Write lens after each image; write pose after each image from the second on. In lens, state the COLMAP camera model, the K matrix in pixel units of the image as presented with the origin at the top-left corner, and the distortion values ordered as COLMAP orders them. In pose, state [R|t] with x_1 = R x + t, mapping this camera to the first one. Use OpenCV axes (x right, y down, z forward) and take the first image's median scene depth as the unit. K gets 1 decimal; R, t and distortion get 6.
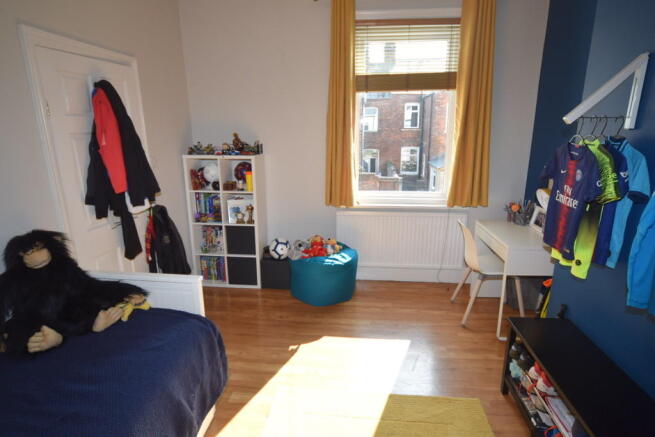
lens RADIAL K [[346.9, 0, 328.1], [0, 346.9, 218.1], [0, 0, 1]] dist [-0.009557, 0.000802]
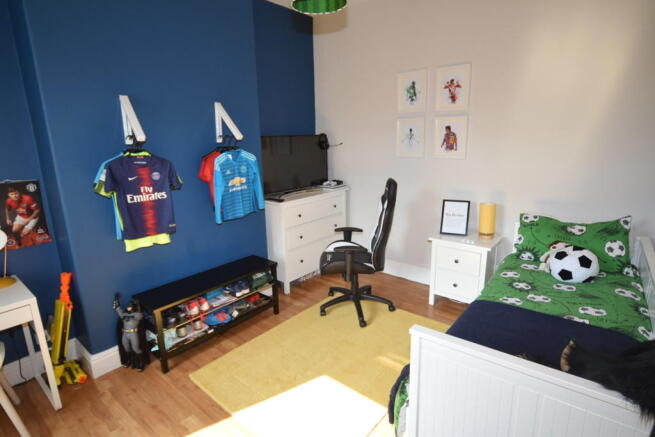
lens RADIAL K [[346.9, 0, 328.2], [0, 346.9, 218.2], [0, 0, 1]] dist [-0.009557, 0.000802]
pose [[-0.830291, -0.099187, 0.548433, -0.658180], [0.170122, 0.891968, 0.418870, -0.433302], [-0.530731, 0.441085, -0.723719, 1.674563]]
